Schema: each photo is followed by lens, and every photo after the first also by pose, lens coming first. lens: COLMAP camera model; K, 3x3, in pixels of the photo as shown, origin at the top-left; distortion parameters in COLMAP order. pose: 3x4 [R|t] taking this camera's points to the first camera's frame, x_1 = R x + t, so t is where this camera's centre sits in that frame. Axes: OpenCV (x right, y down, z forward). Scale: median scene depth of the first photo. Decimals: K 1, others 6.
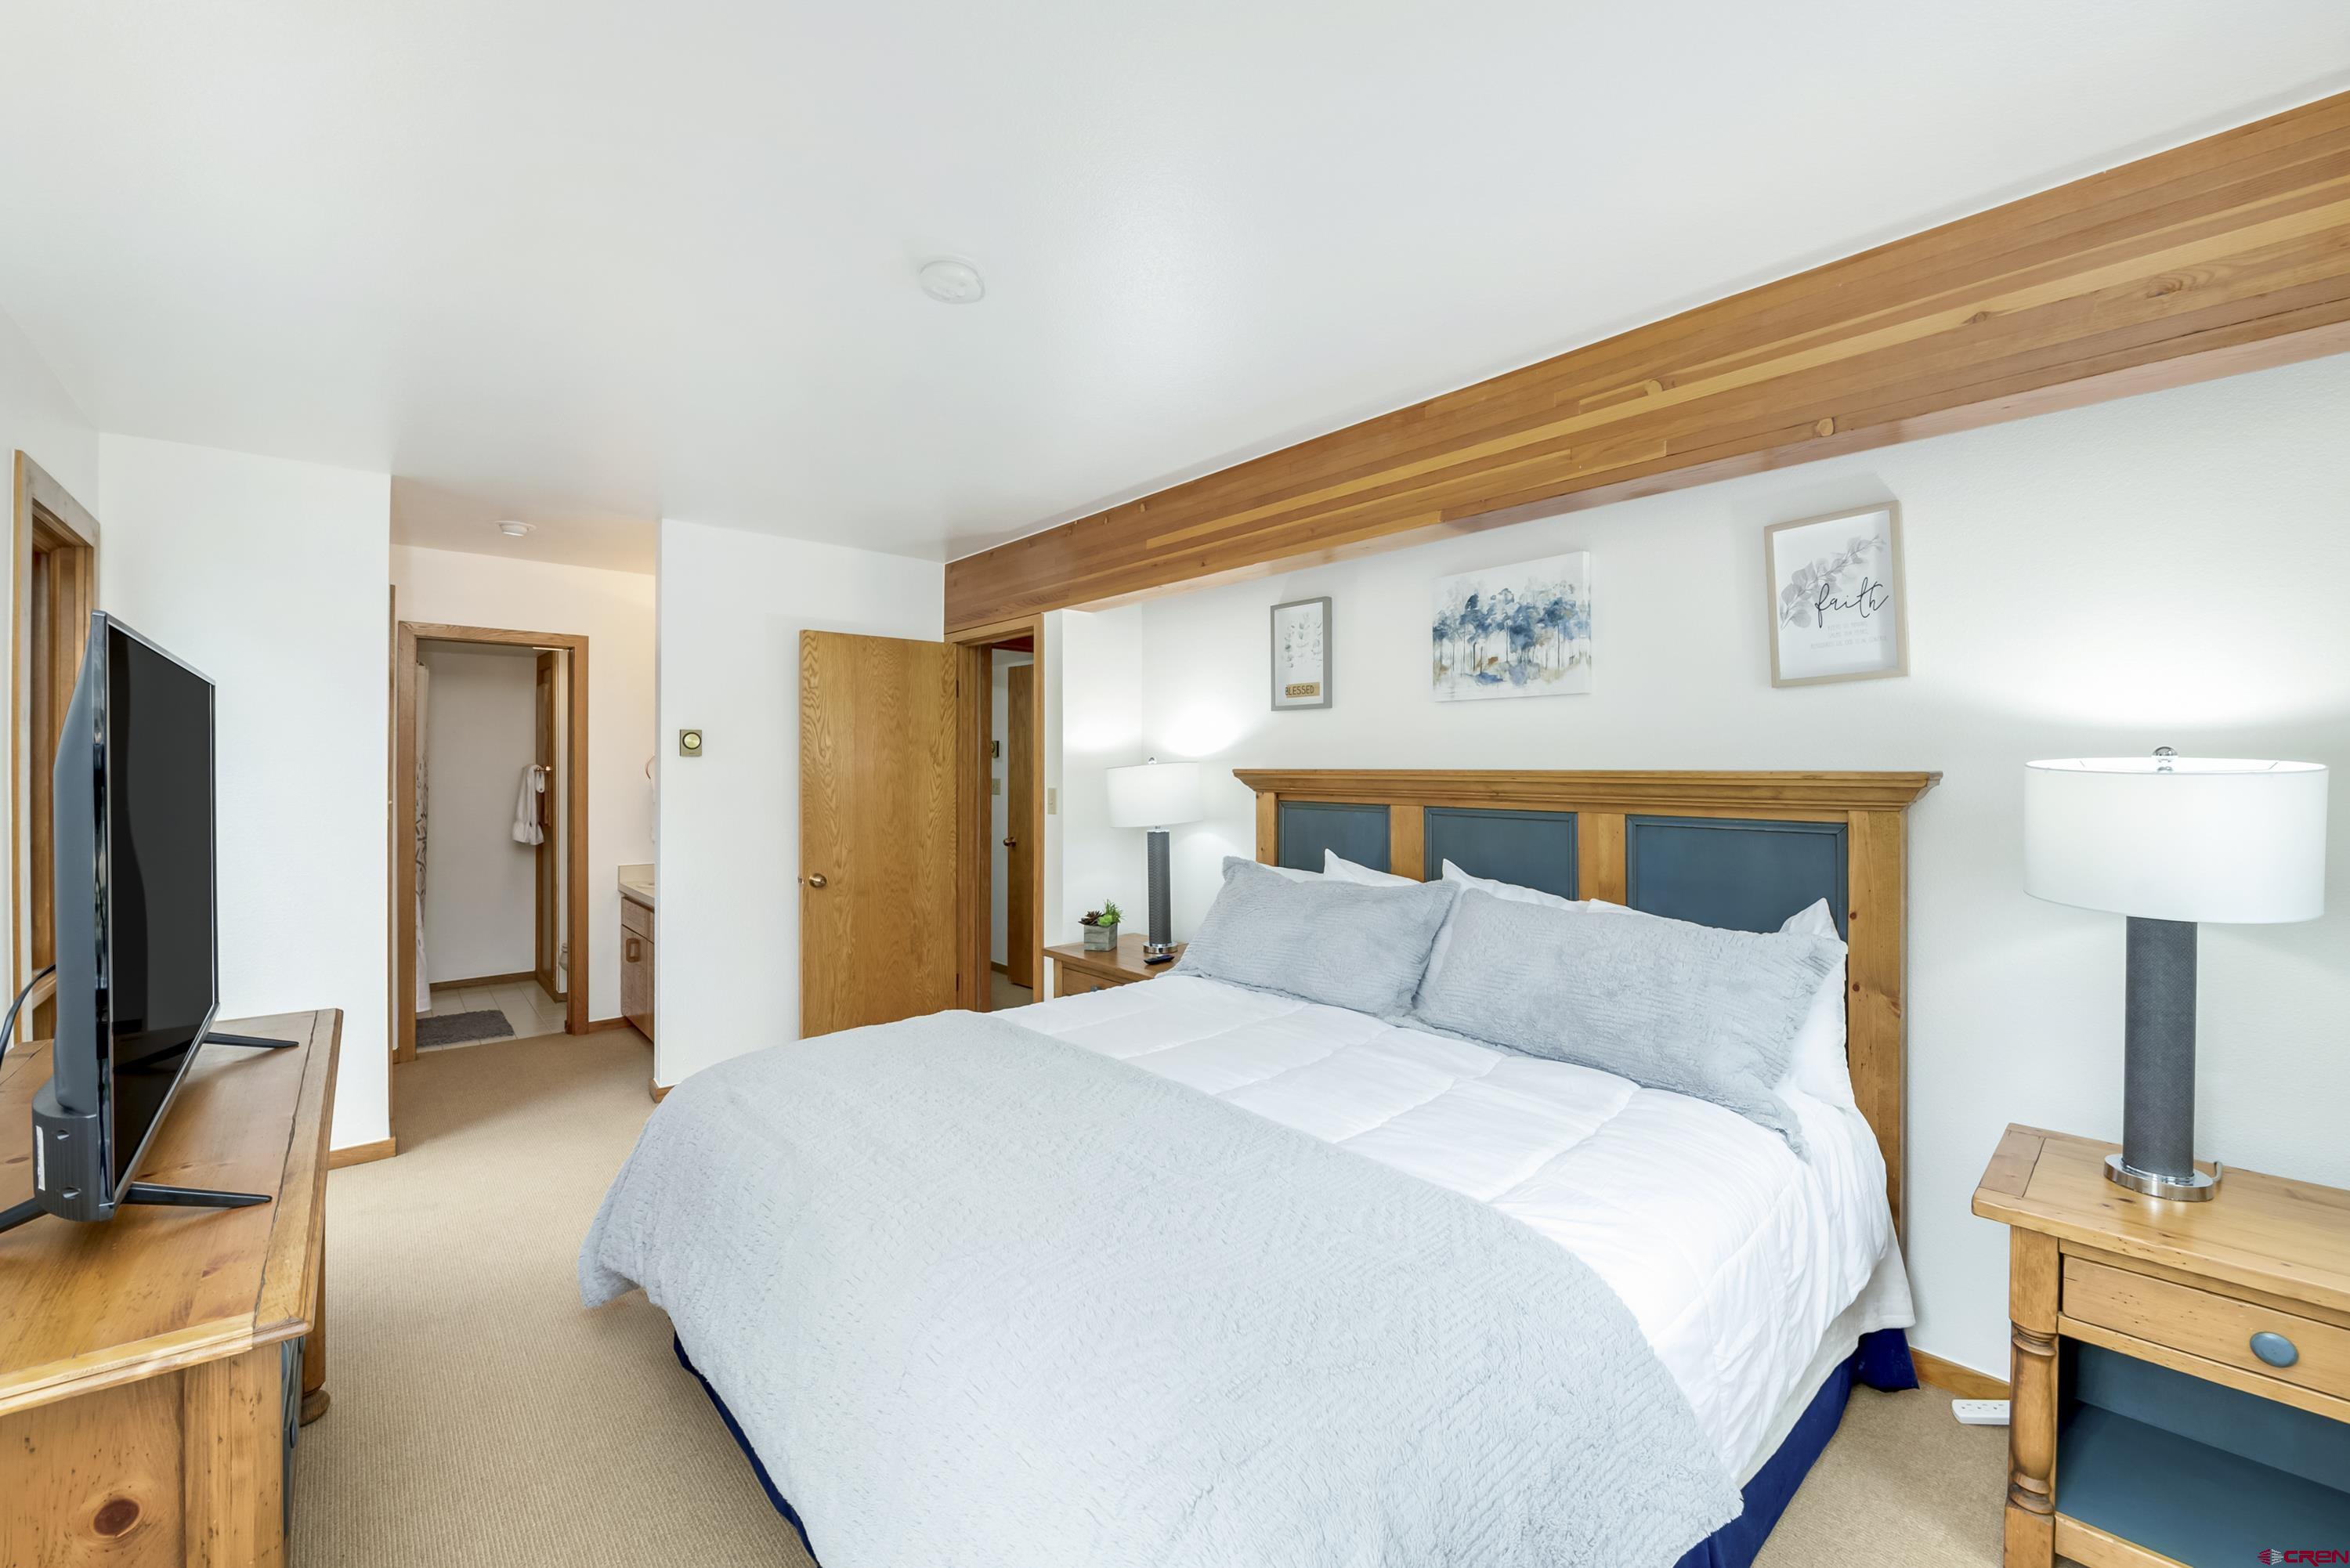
lens RADIAL K [[936.1, 0, 1179.1], [0, 936.1, 765.6], [0, 0, 1]] dist [0.000328, -0.000476]
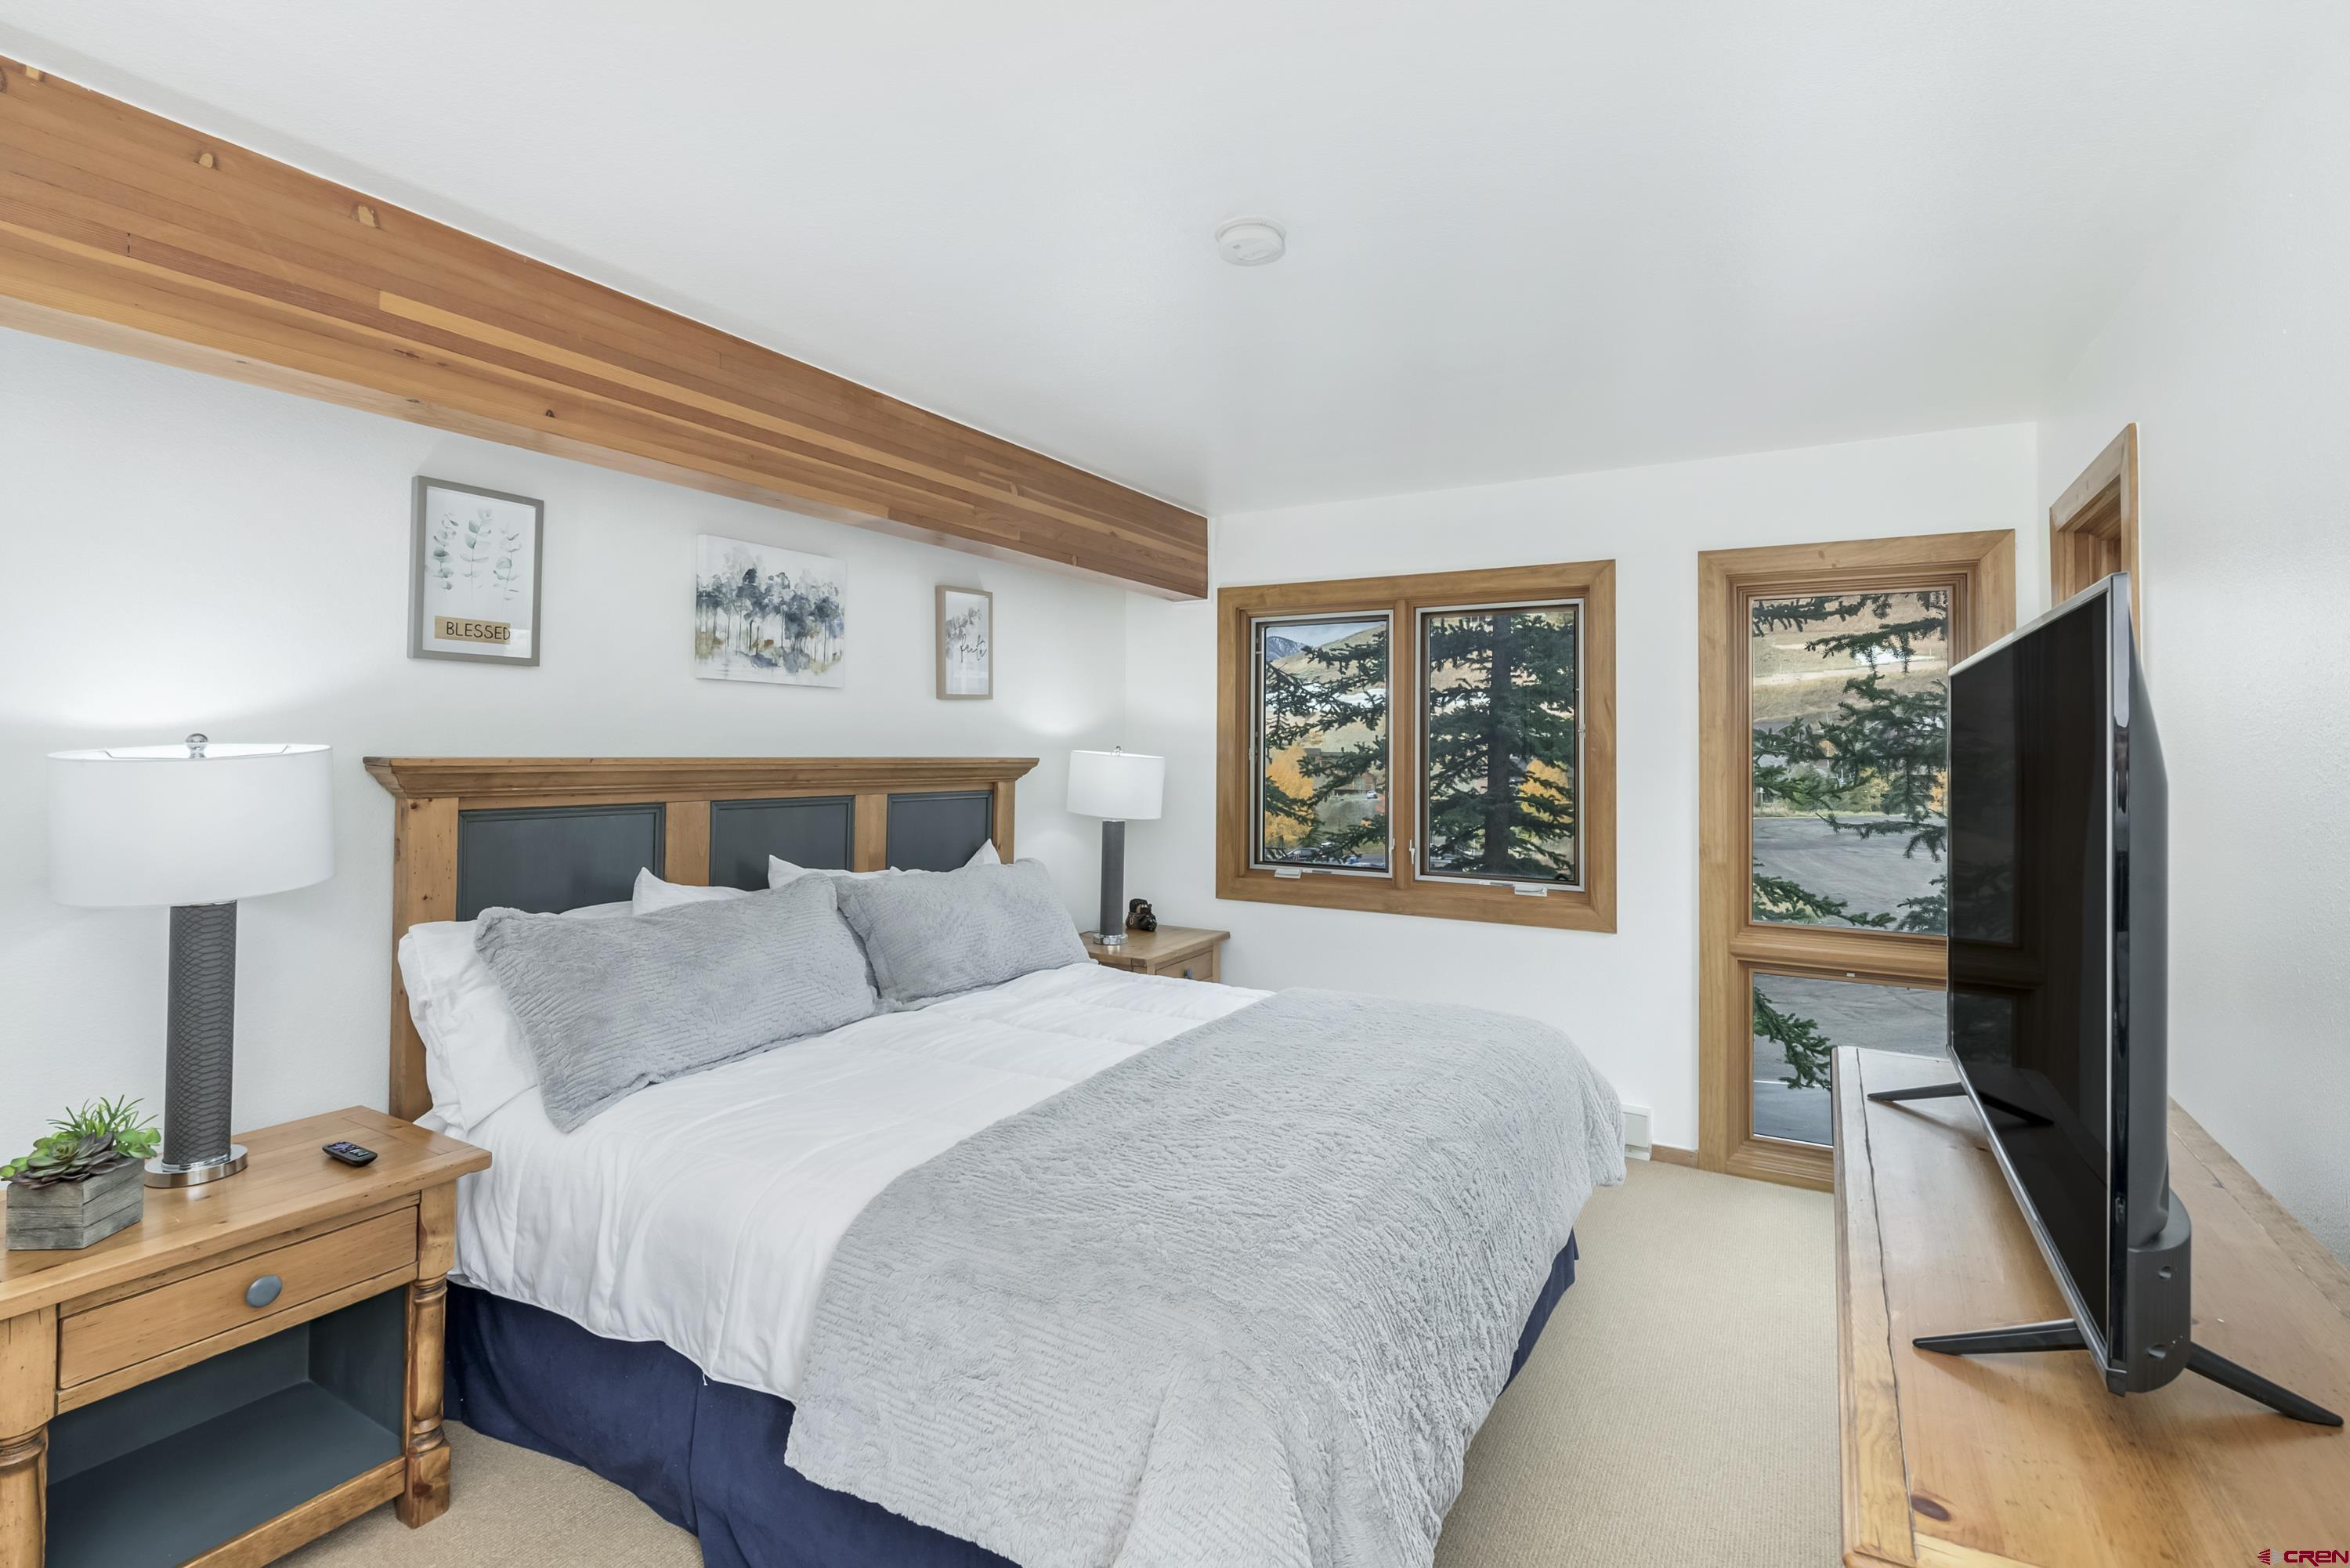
lens RADIAL K [[1079.9, 0, 1203.8], [0, 1079.9, 733.6], [0, 0, 1]] dist [-0.001939, -0.000218]
pose [[-0.331508, 0.011661, 0.943380, -0.845460], [-0.006630, 0.999870, -0.014689, -0.006740], [-0.943429, -0.011124, -0.331388, 0.939507]]
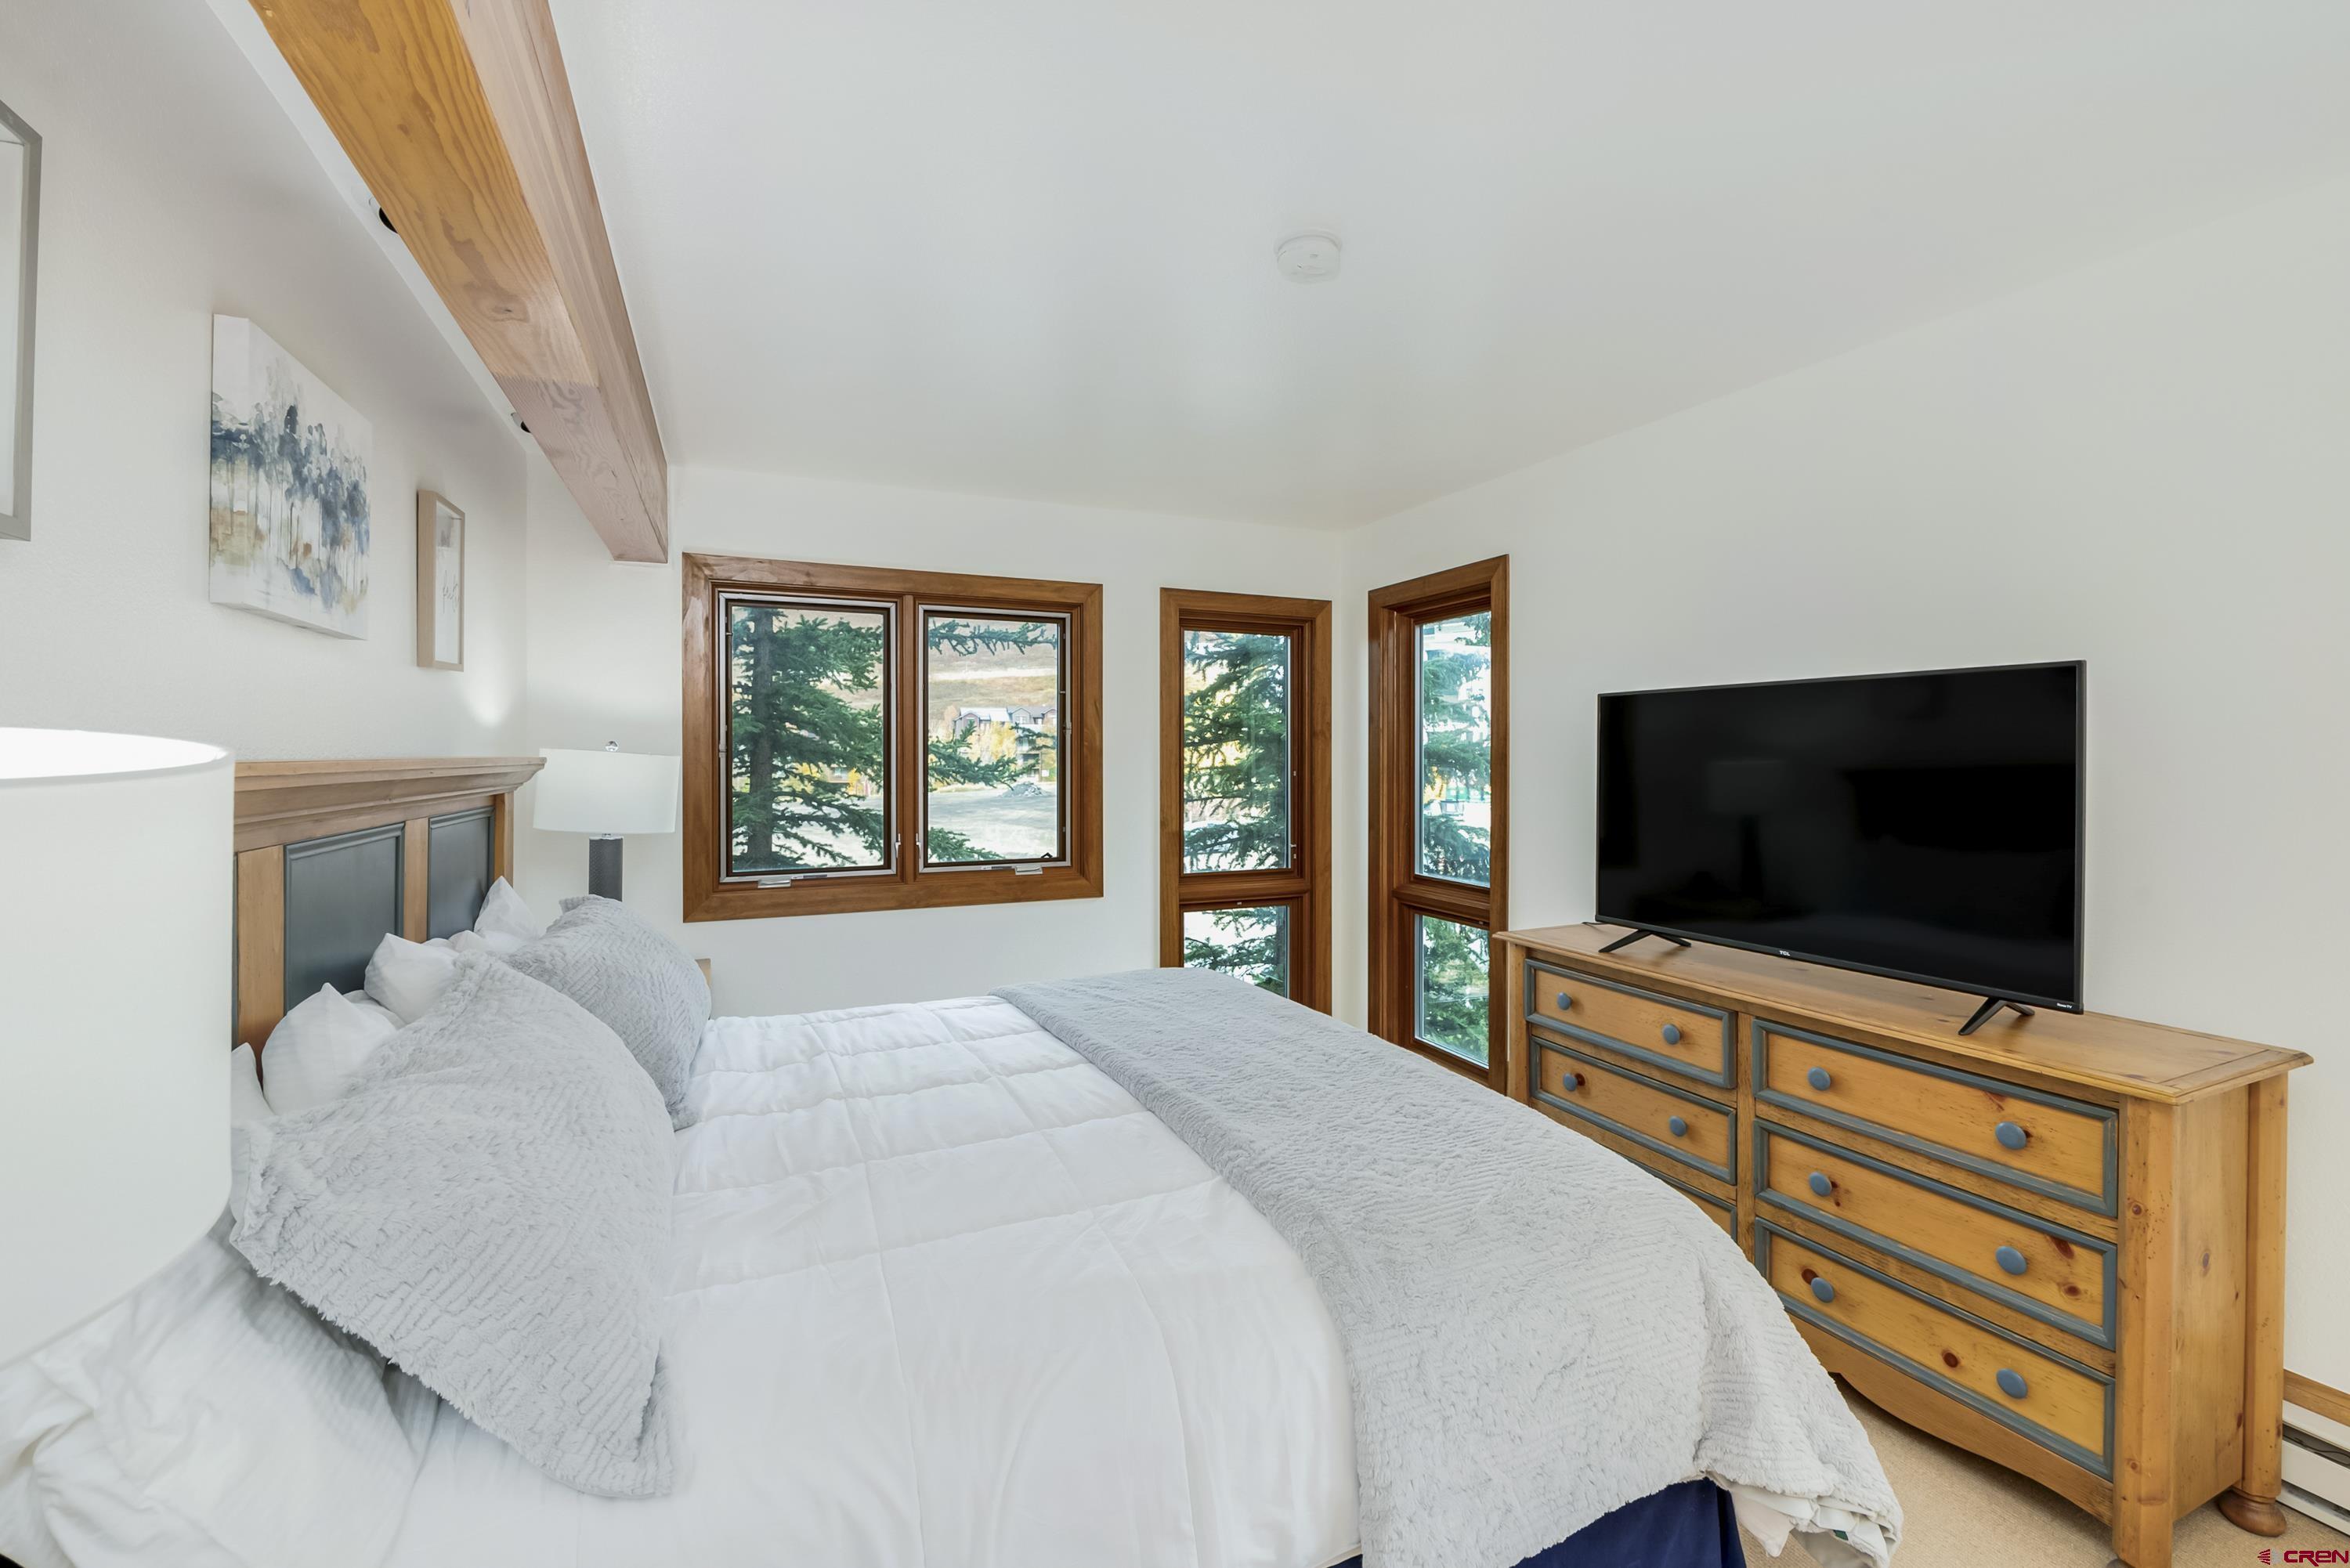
lens RADIAL K [[975.9, 0, 1188.6], [0, 975.9, 749.9], [0, 0, 1]] dist [0.000424, 0.000043]
pose [[-0.955718, 0.002005, 0.294277, -0.290369], [0.001980, 0.999998, -0.000385, 0.000131], [-0.294277, 0.000215, -0.955720, 1.366183]]
